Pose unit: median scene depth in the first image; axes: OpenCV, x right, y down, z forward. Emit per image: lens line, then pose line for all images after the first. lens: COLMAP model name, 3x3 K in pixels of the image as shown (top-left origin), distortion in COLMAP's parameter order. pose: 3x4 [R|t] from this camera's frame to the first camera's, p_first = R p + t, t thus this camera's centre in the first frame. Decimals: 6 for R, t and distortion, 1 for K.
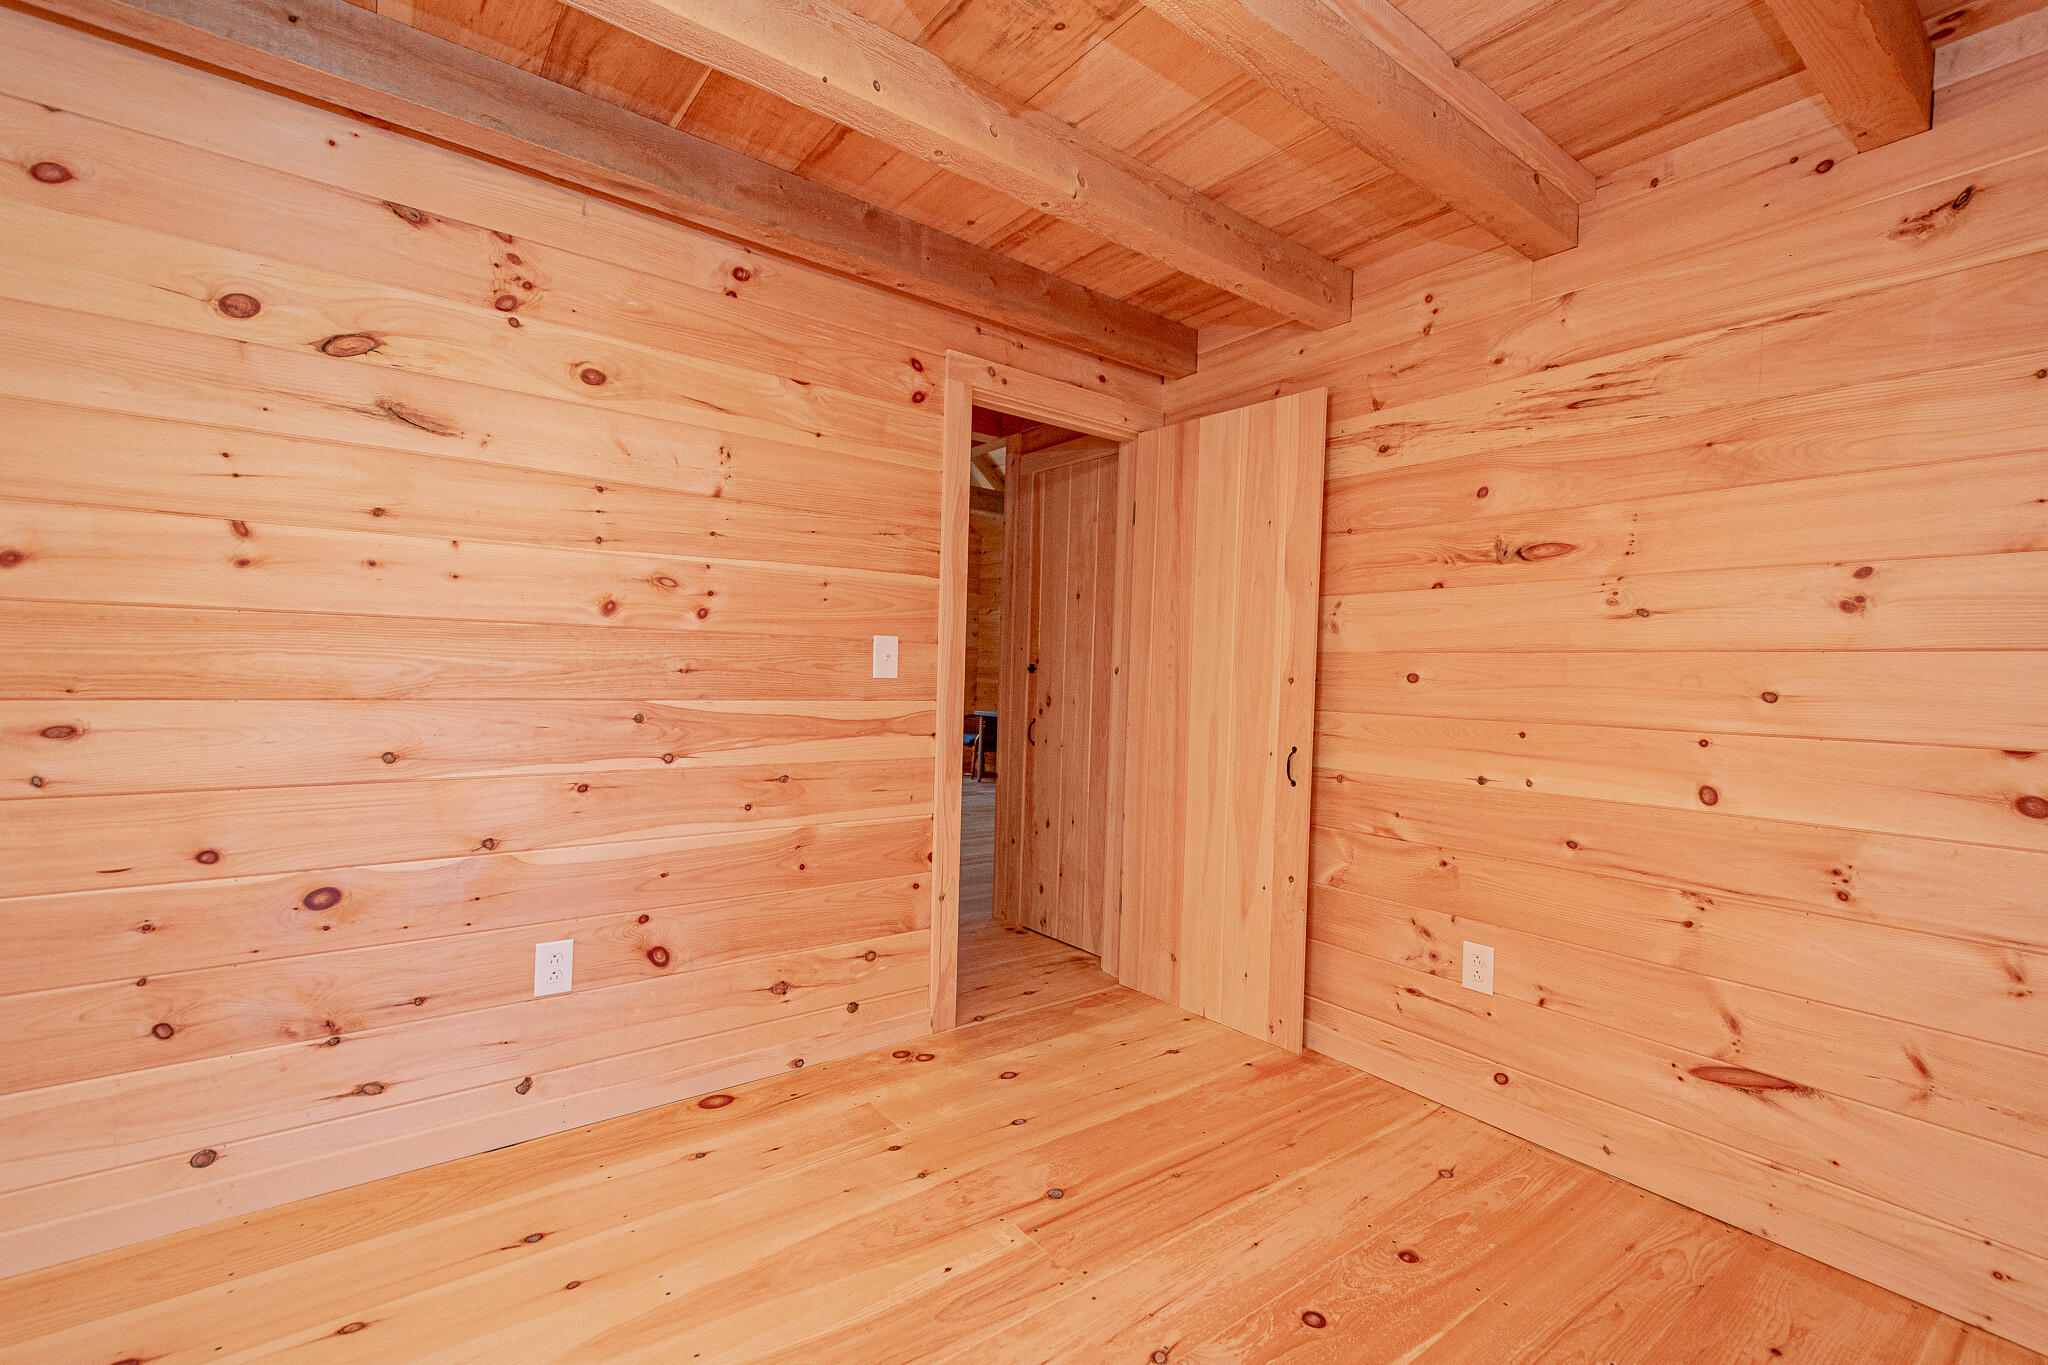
lens RADIAL K [[886.9, 0, 1032.8], [0, 886.9, 693.4], [0, 0, 1]] dist [0.024892, -0.009697]
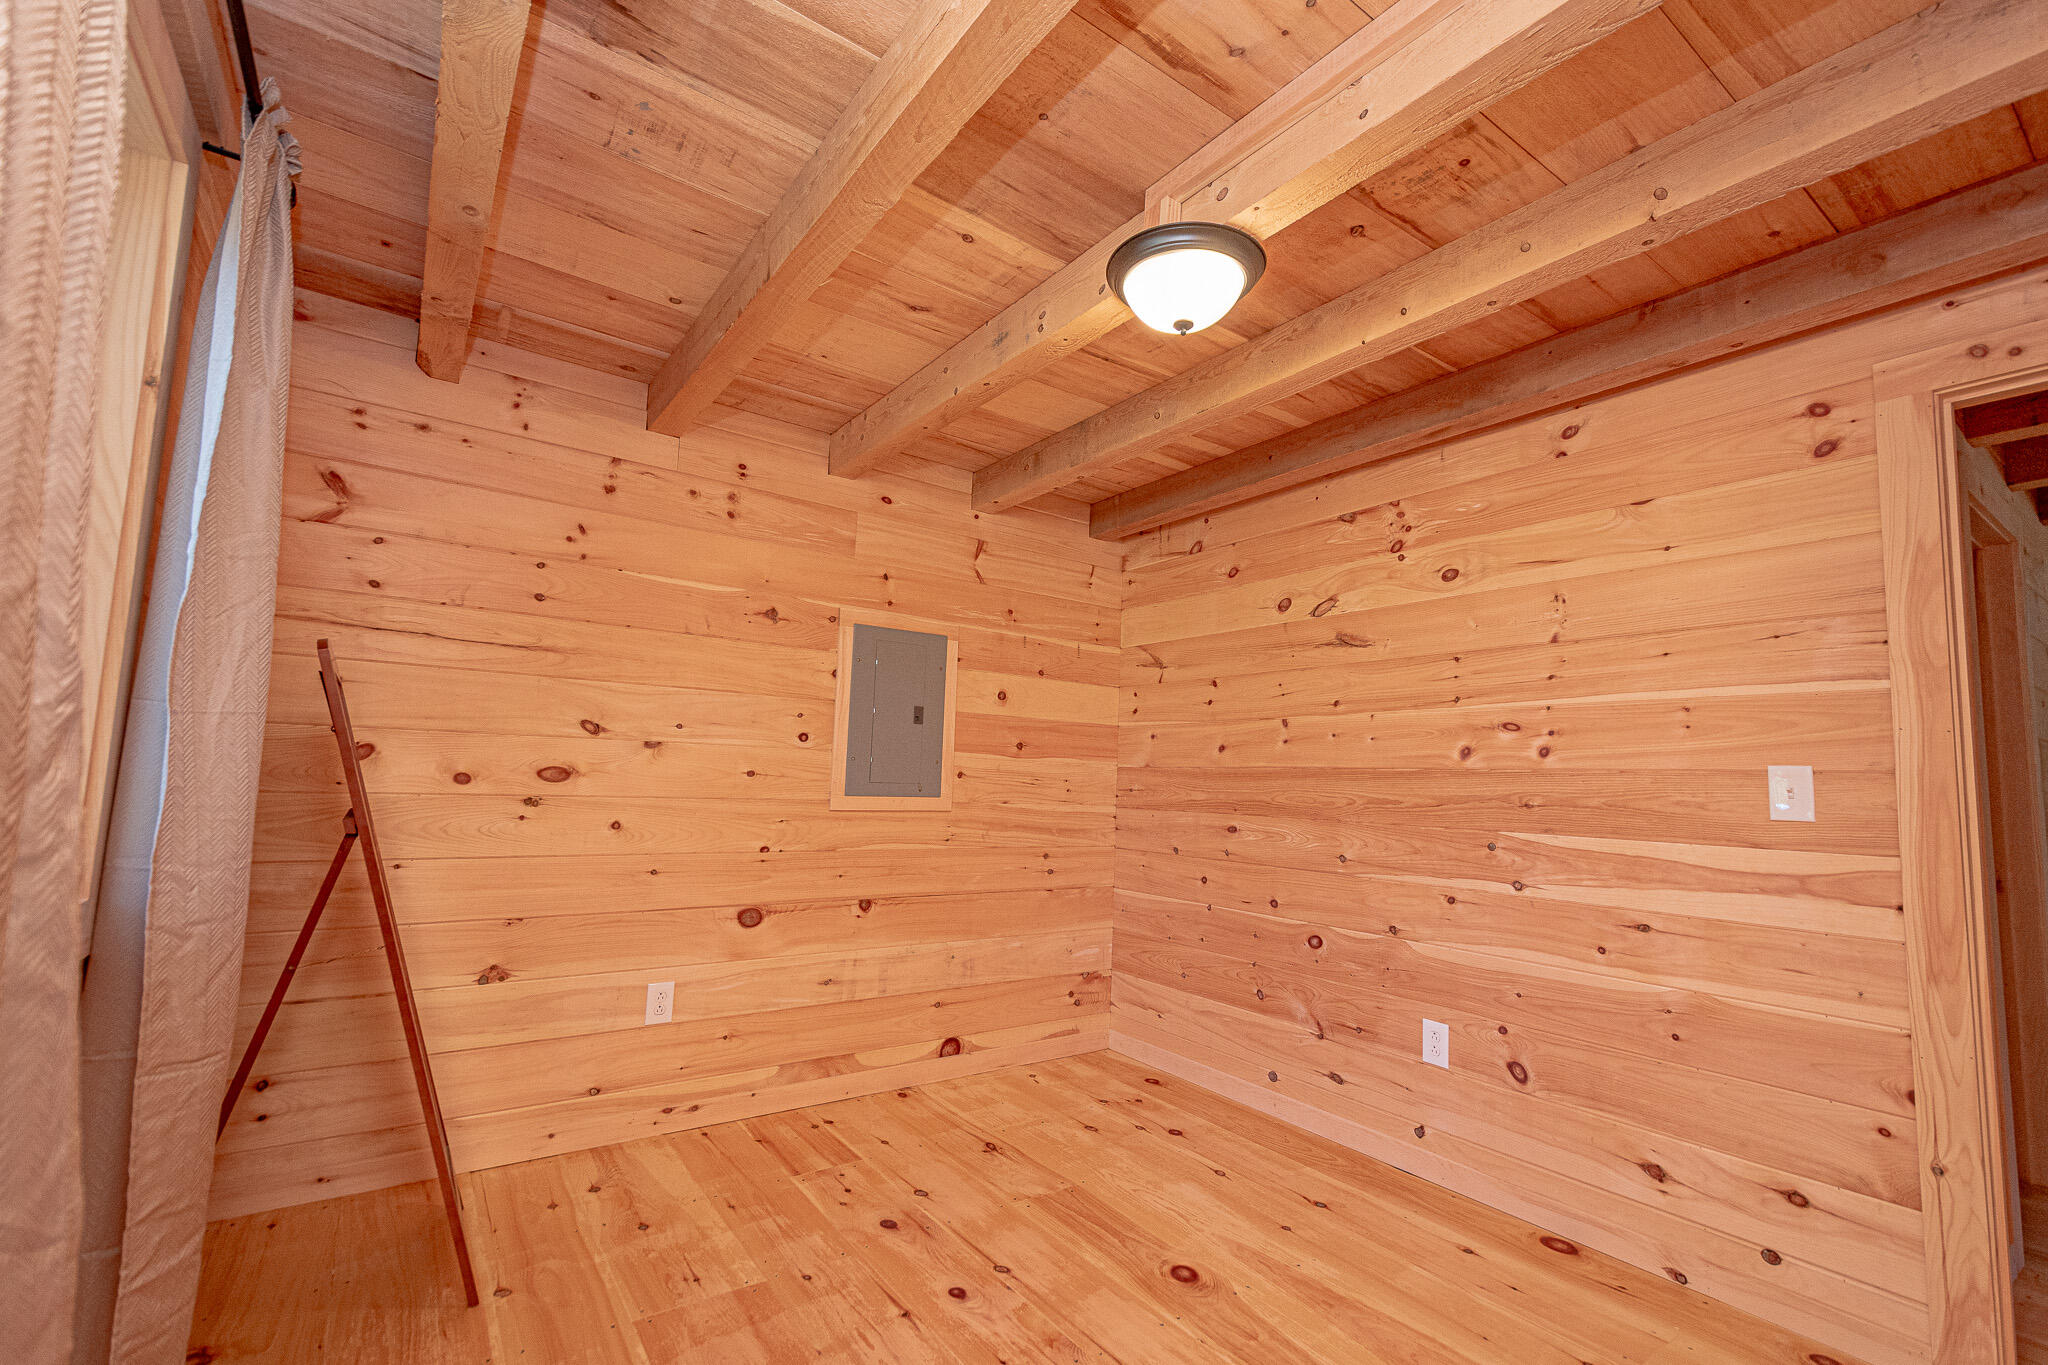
lens RADIAL K [[886.9, 0, 1032.8], [0, 886.9, 693.4], [0, 0, 1]] dist [0.024892, -0.009697]
pose [[-0.027219, -0.126344, -0.991613, 0.721017], [-0.058003, 0.990509, -0.124611, 0.009837], [0.997945, 0.054125, -0.034289, 0.420093]]
